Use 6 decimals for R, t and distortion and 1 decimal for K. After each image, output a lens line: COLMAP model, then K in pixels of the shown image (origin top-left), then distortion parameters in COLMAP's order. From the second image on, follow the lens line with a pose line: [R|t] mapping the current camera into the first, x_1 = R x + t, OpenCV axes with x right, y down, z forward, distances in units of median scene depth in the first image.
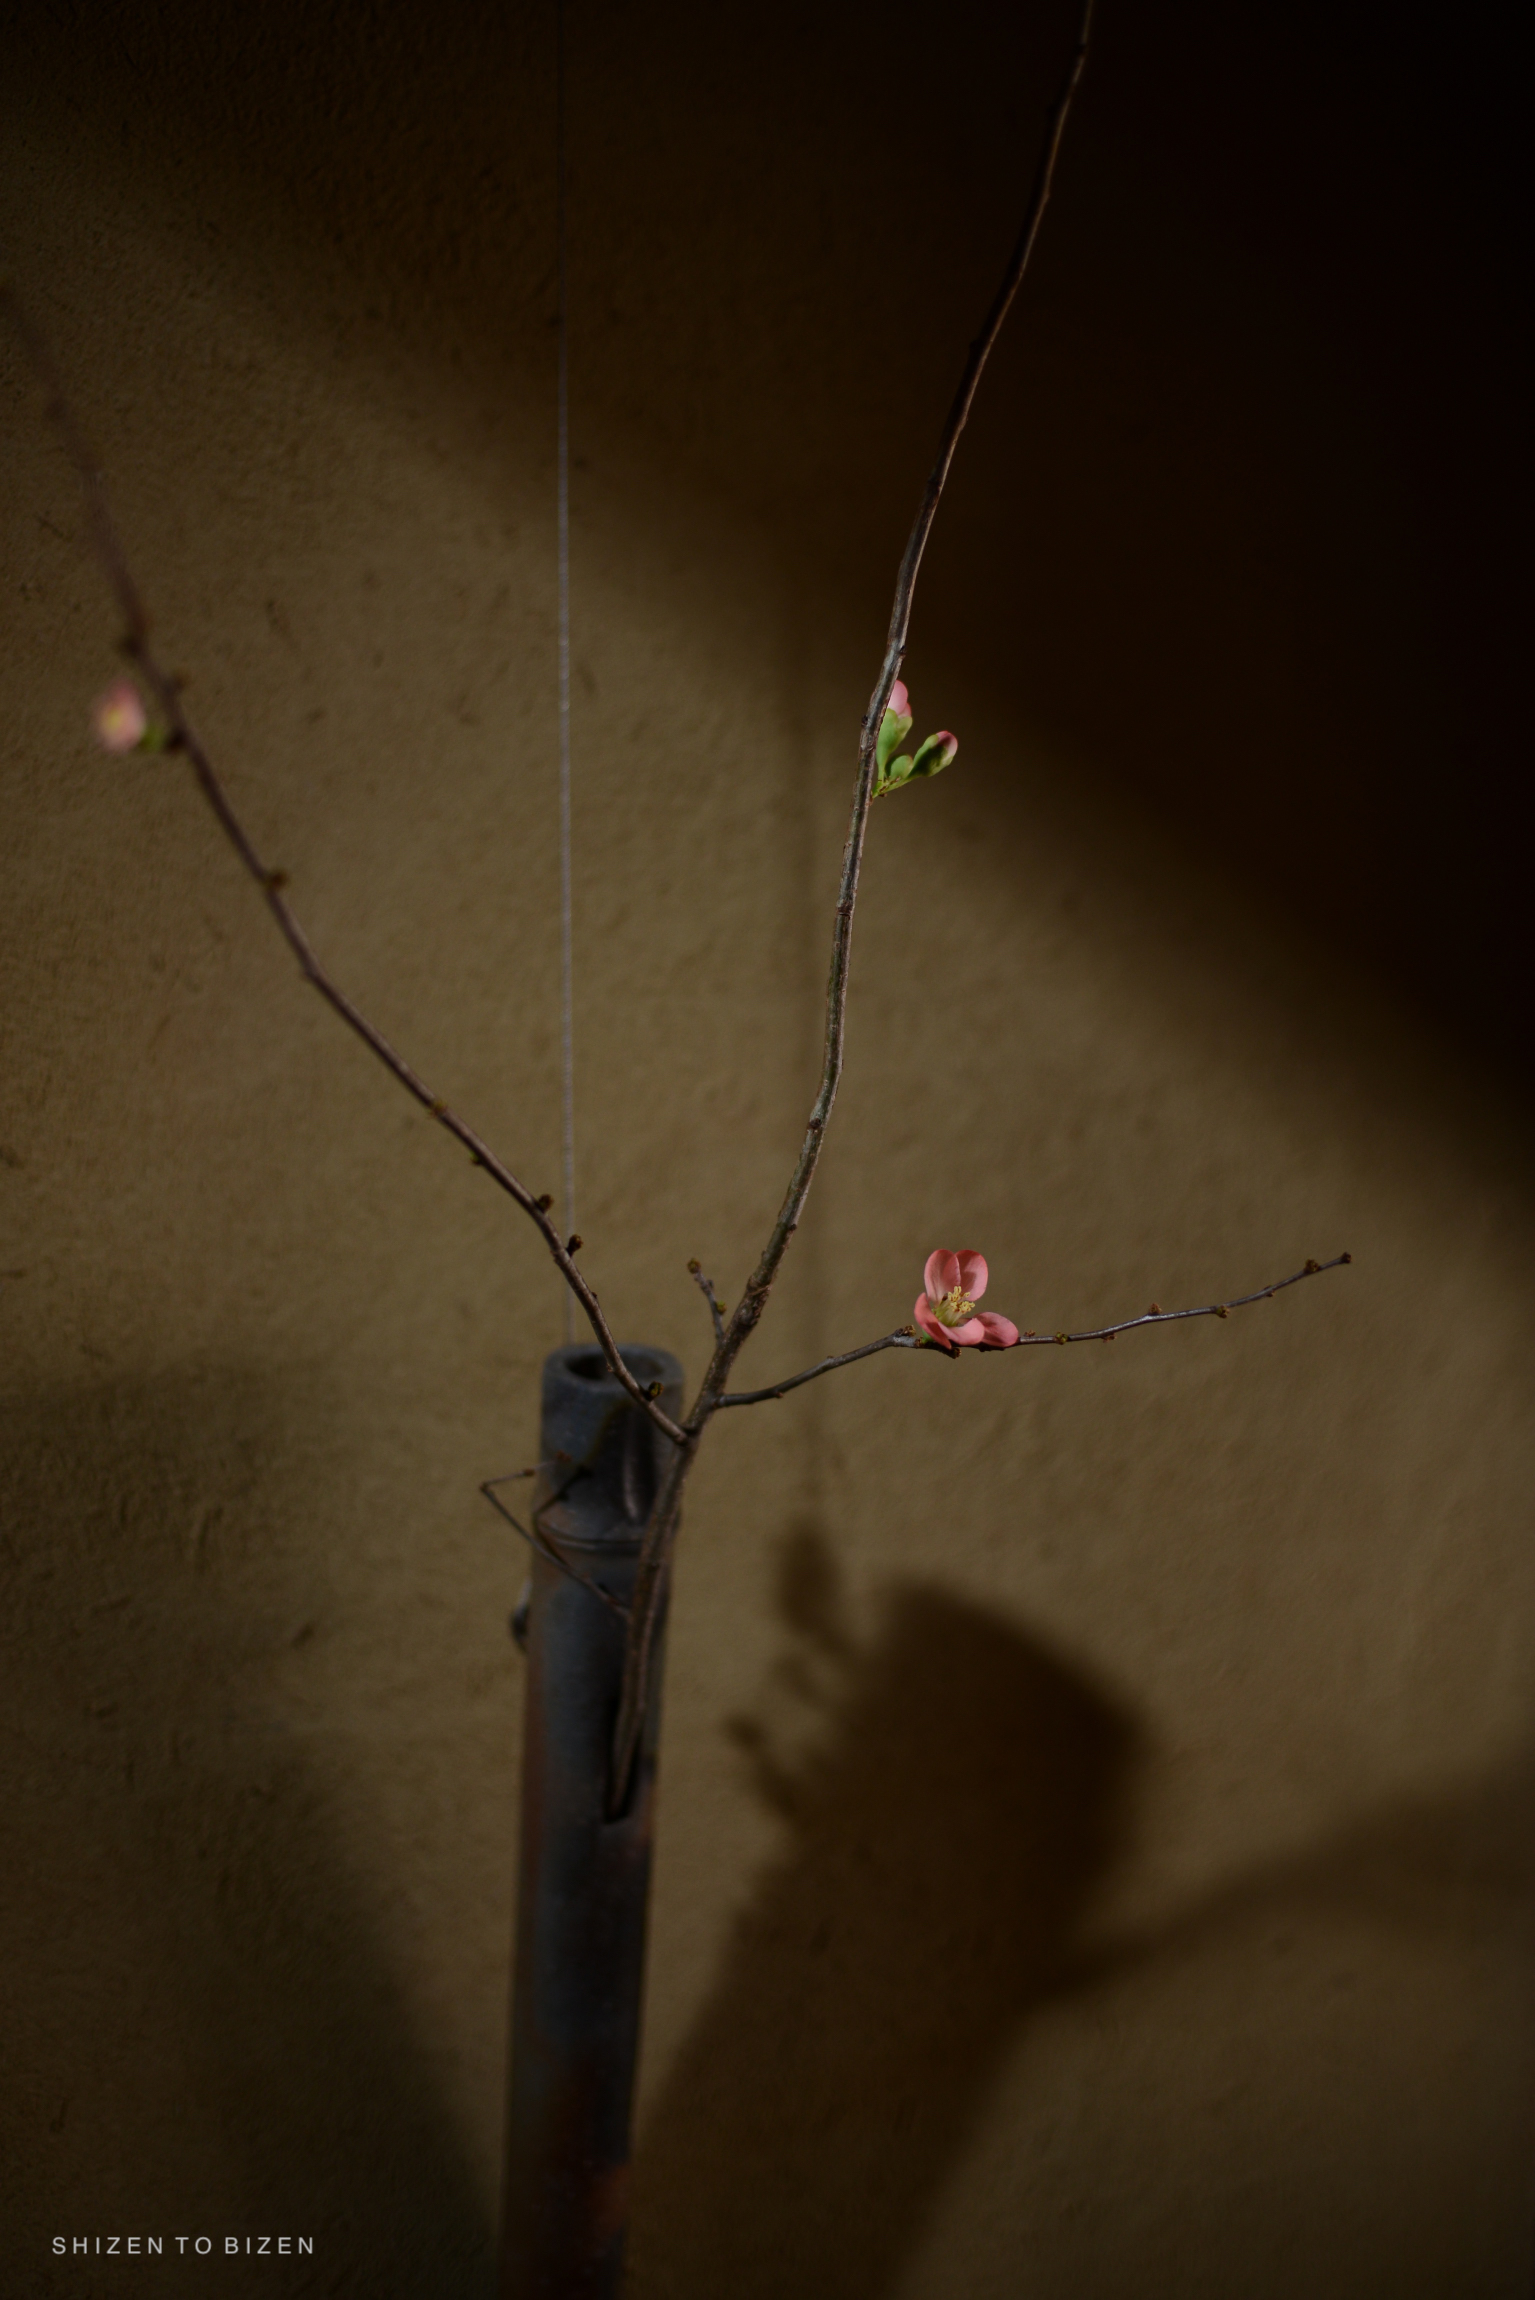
lens RADIAL K [[3335.3, 0, 691.3], [0, 3335.3, 1146.1], [0, 0, 1]] dist [-0.157521, 0.000000]
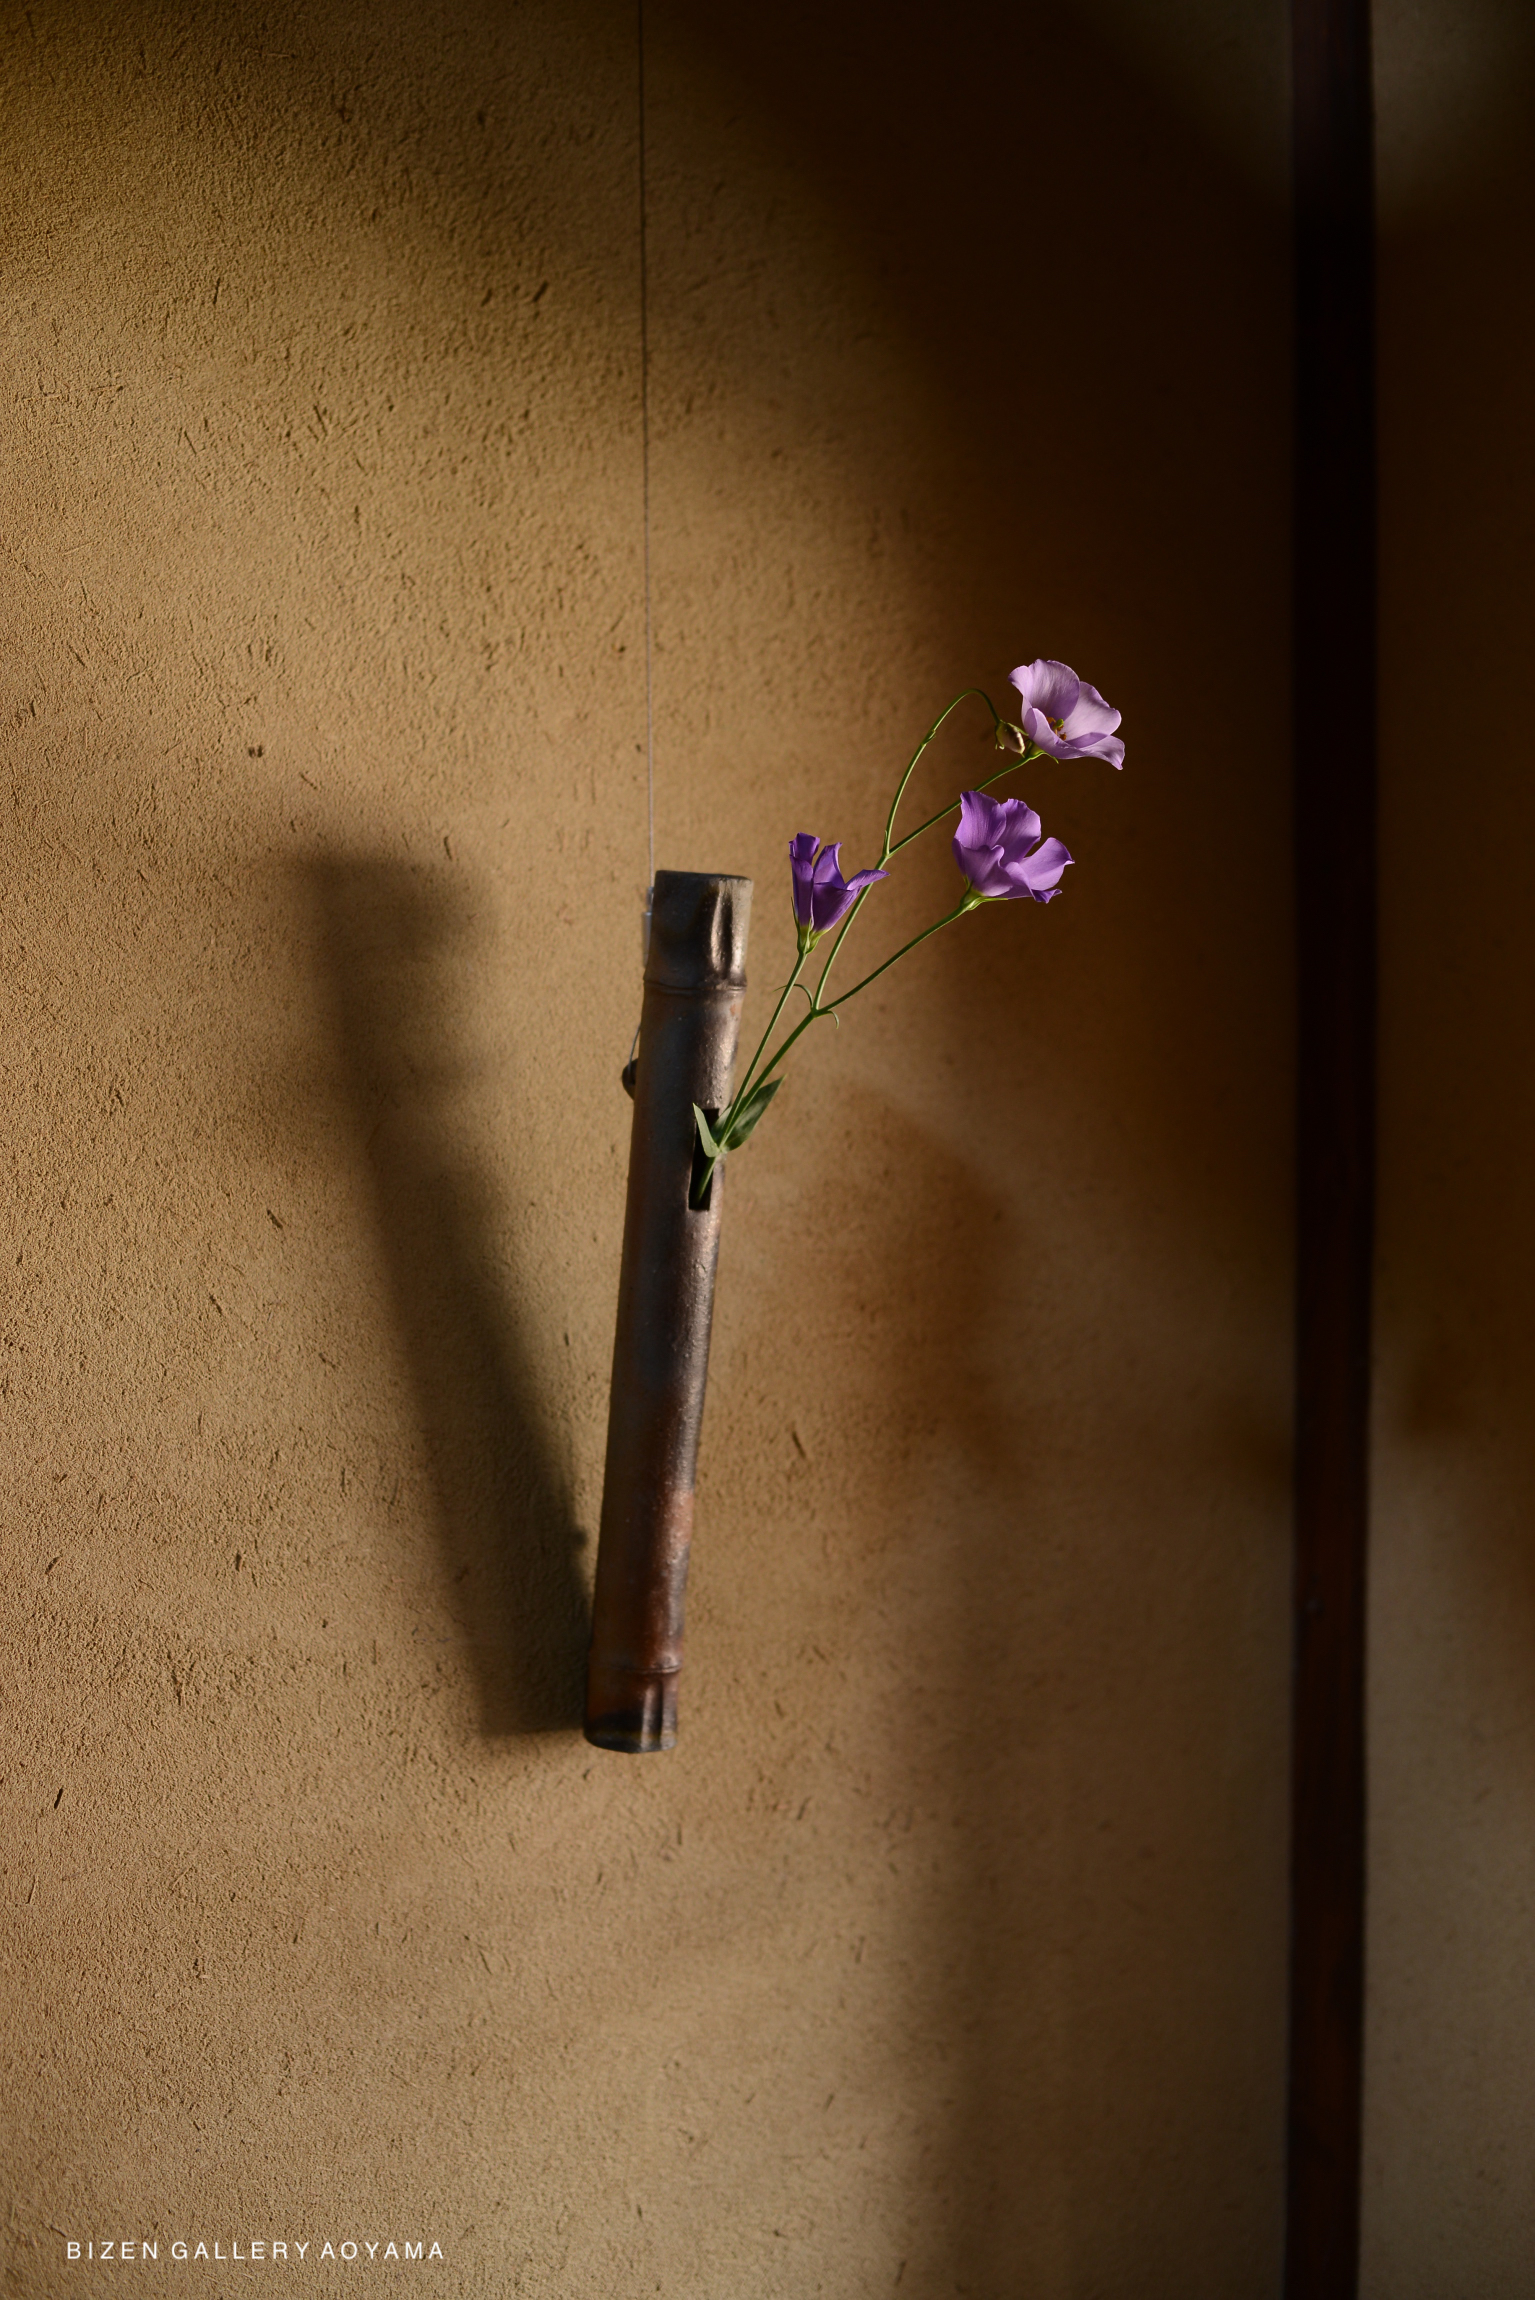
lens RADIAL K [[3335.3, 0, 749.7], [0, 3335.3, 1137.8], [0, 0, 1]] dist [-0.157521, 0.000000]
pose [[0.983749, -0.011874, 0.179156, -0.253806], [0.032664, 0.992996, -0.113542, 0.132205], [-0.176553, 0.117549, 0.977247, -0.416550]]
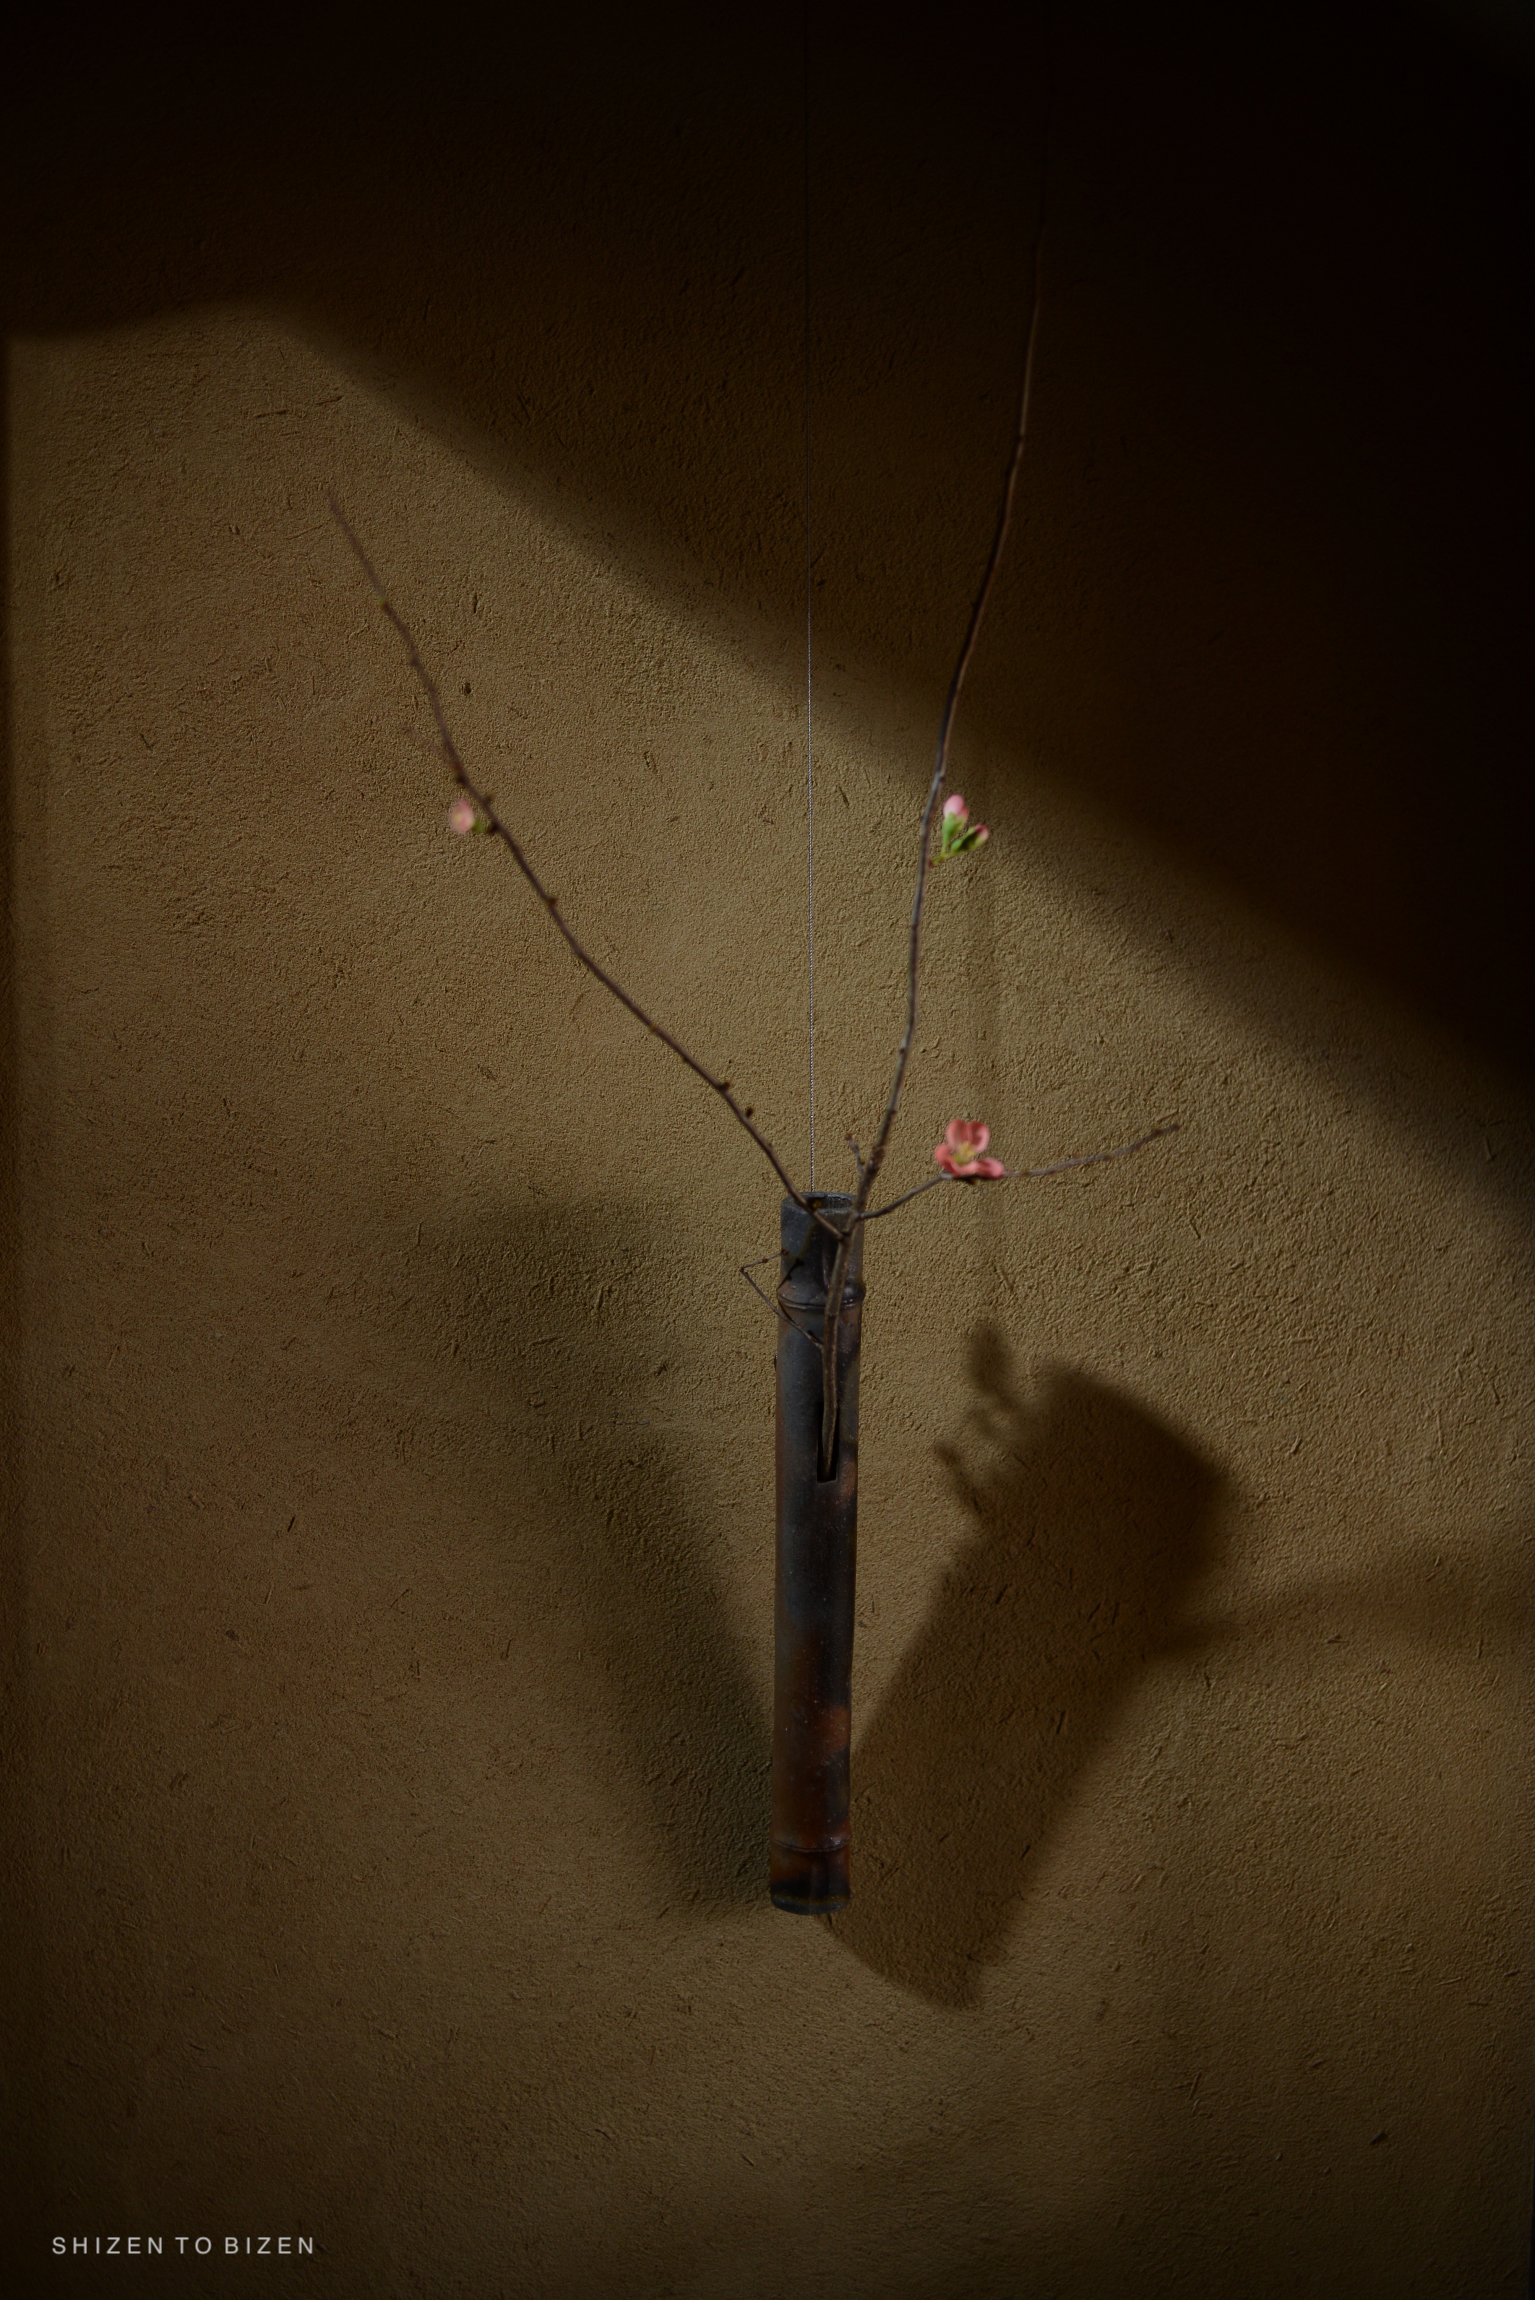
lens RADIAL K [[3335.3, 0, 774.8], [0, 3335.3, 1165.3], [0, 0, 1]] dist [-0.157521, 0.000000]
pose [[0.963908, 0.020913, -0.265413, 0.391968], [-0.029596, 0.999148, -0.028757, 0.094591], [0.264585, 0.035574, 0.963706, -0.621328]]
